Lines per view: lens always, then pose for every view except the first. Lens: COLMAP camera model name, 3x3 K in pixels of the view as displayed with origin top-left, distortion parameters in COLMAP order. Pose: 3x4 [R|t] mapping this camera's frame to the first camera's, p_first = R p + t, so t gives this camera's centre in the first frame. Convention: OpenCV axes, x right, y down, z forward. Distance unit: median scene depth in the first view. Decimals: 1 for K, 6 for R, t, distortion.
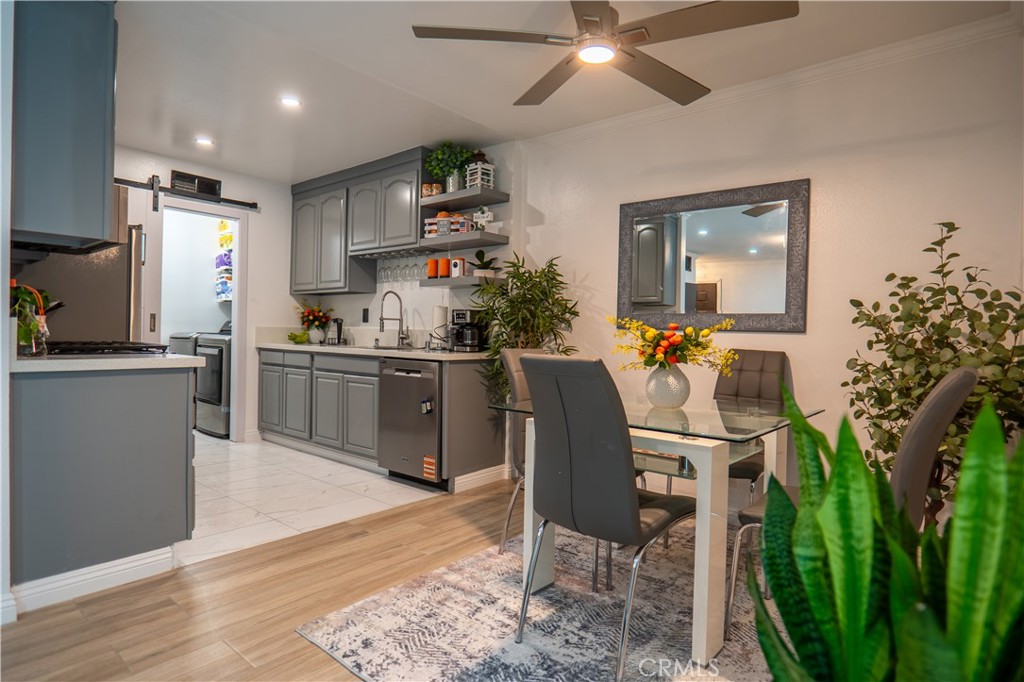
lens RADIAL K [[551.1, 0, 512.0], [0, 551.1, 341.0], [0, 0, 1]] dist [-0.028792, 0.000010]
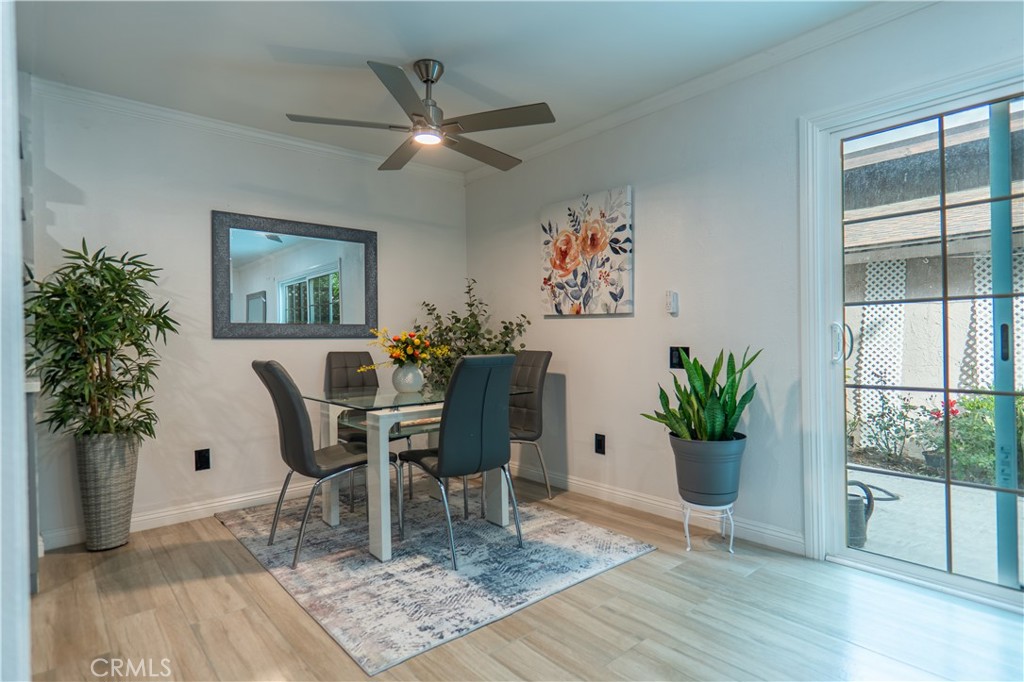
lens RADIAL K [[543.0, 0, 511.9], [0, 543.0, 339.5], [0, 0, 1]] dist [0.003072, 0.001034]
pose [[0.169206, -0.024599, 0.985274, -0.974546], [0.033946, 0.999241, 0.019118, -0.030283], [-0.984996, 0.030211, 0.169913, 0.469878]]
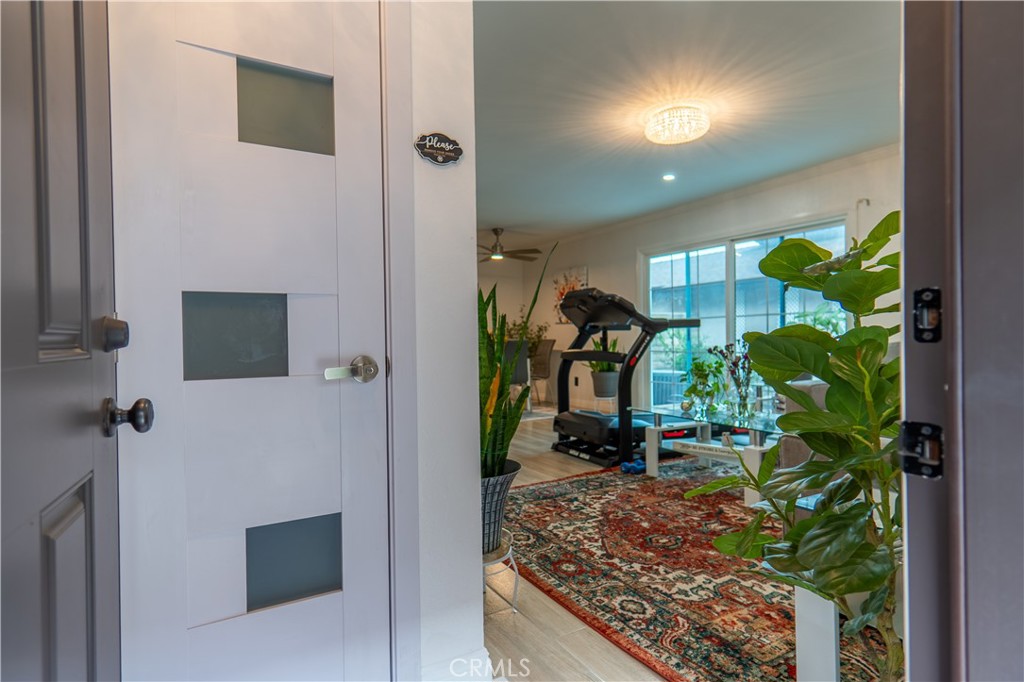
lens RADIAL K [[545.0, 0, 512.0], [0, 545.0, 341.0], [0, 0, 1]] dist [0.006554, 0.000663]
pose [[0.340038, -0.031442, 0.939886, -2.673194], [0.034348, 0.999189, 0.020999, -0.034125], [-0.939784, 0.025143, 0.340842, -0.260758]]
